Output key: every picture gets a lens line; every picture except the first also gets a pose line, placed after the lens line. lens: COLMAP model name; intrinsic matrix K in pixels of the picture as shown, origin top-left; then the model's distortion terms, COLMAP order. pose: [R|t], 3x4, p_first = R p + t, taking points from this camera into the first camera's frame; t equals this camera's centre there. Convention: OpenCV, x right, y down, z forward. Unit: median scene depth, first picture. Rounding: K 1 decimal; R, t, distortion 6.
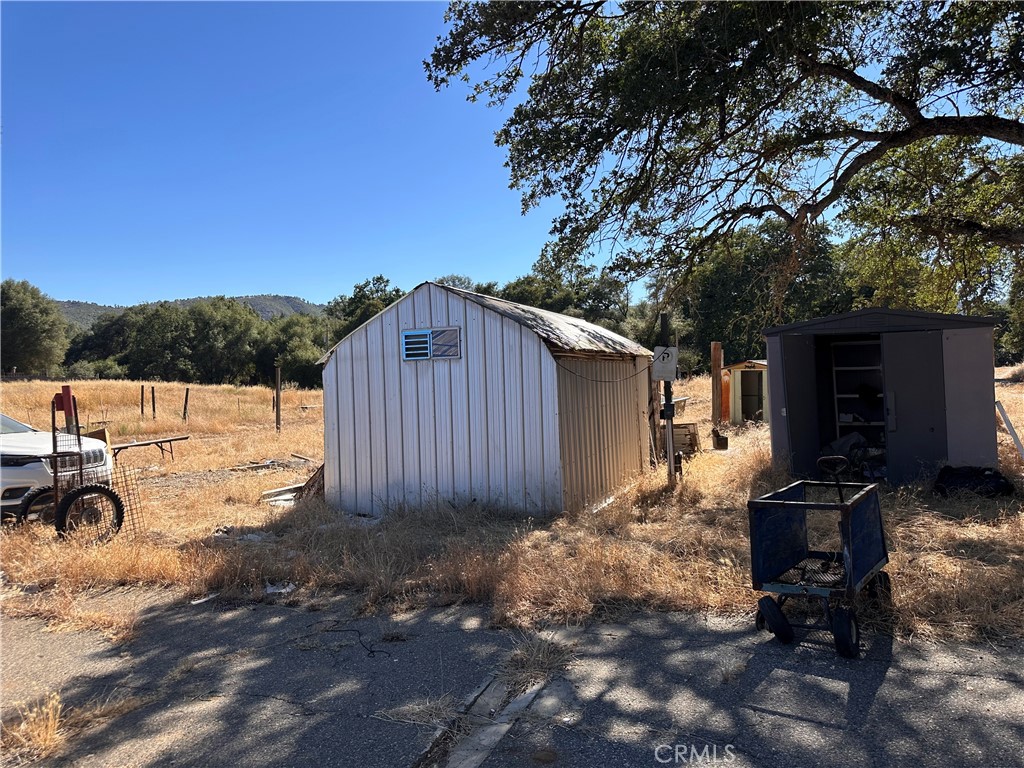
lens RADIAL K [[710.6, 0, 513.8], [0, 710.6, 385.2], [0, 0, 1]] dist [0.009924, -0.011257]
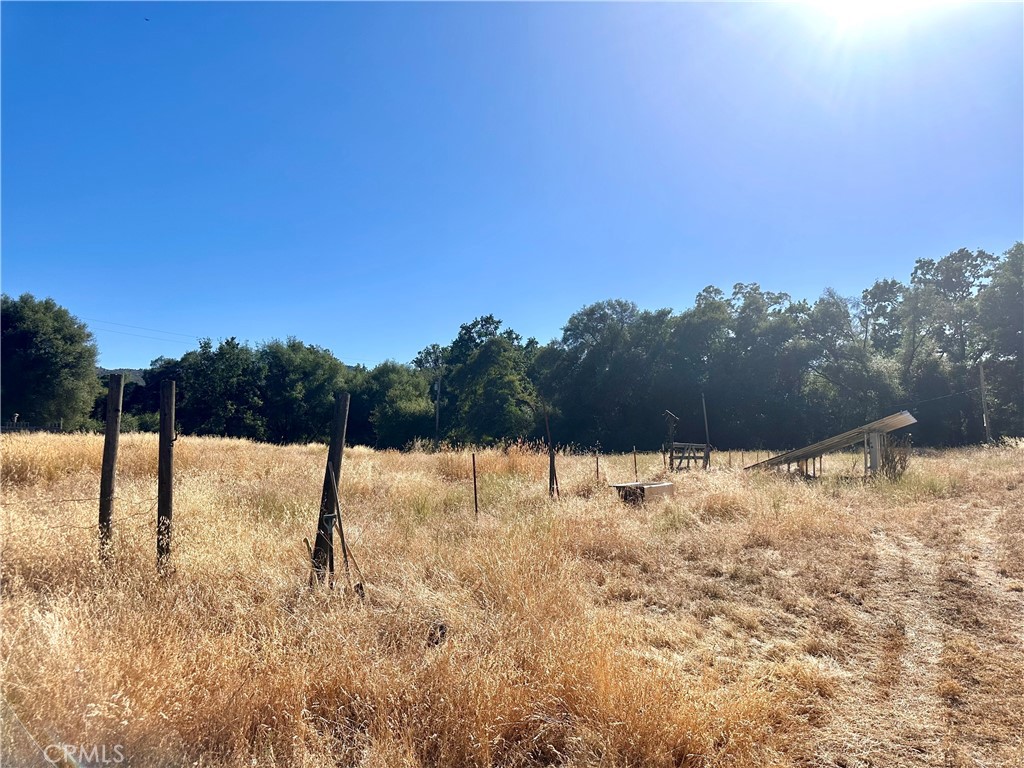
lens RADIAL K [[710.6, 0, 510.8], [0, 710.6, 383.5], [0, 0, 1]] dist [0.009924, -0.011257]
pose [[0.997044, 0.004423, -0.076708, -0.131909], [-0.012250, 0.994723, -0.101861, 0.007119], [0.075853, 0.102499, 0.991837, 0.268308]]
